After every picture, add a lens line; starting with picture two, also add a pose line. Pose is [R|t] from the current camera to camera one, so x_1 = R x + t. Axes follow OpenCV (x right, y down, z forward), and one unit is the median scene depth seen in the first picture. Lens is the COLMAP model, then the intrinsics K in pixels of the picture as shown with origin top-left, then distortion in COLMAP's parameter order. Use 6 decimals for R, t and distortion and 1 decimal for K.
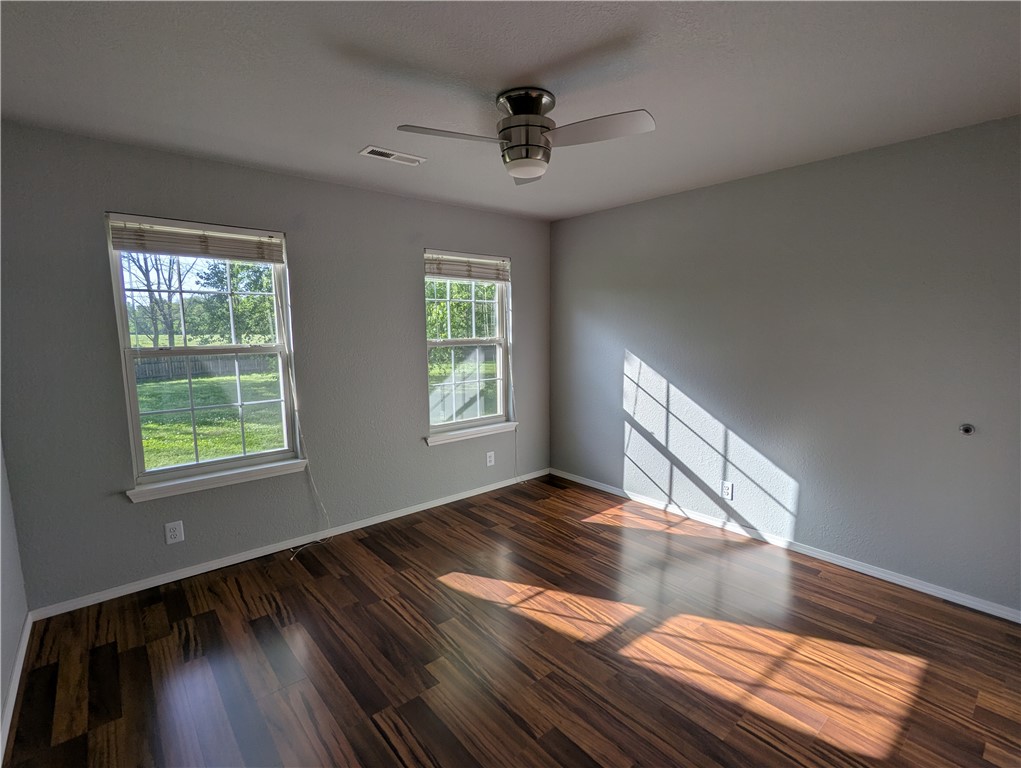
lens RADIAL K [[485.6, 0, 510.5], [0, 485.6, 384.0], [0, 0, 1]] dist [-0.002053, -0.000044]
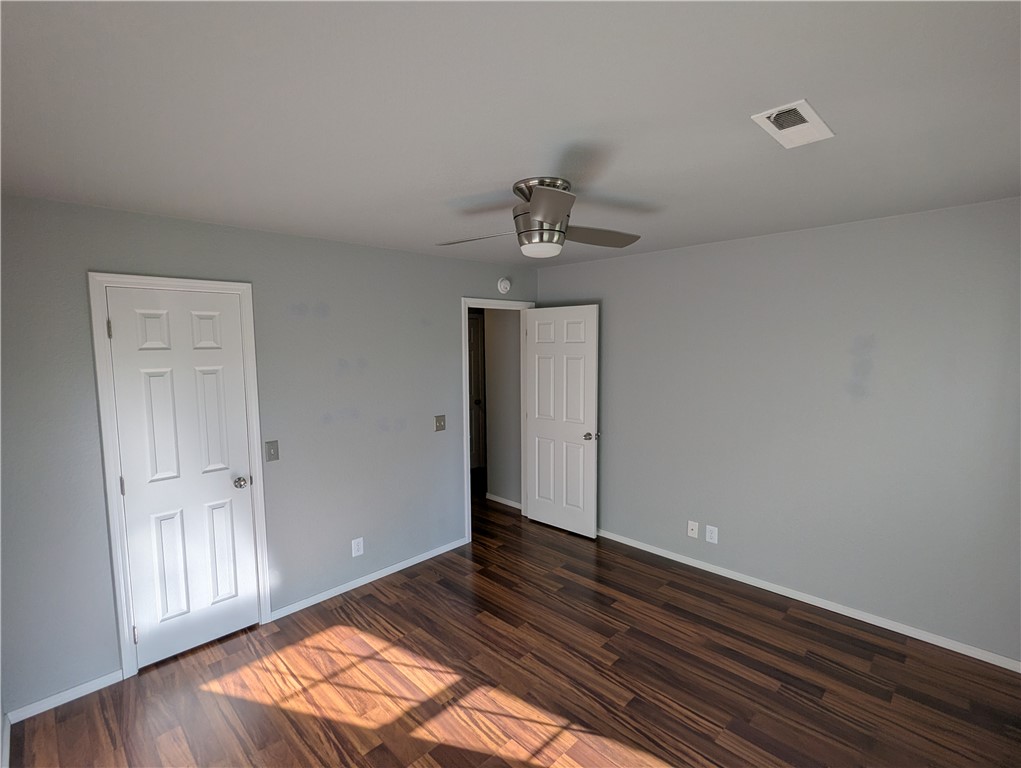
lens RADIAL K [[485.6, 0, 510.5], [0, 485.6, 384.0], [0, 0, 1]] dist [-0.002053, -0.000044]
pose [[-0.996987, 0.027073, -0.072688, 0.170791], [0.010918, 0.976761, 0.214051, -0.368896], [0.076794, 0.212613, -0.974114, 1.963978]]
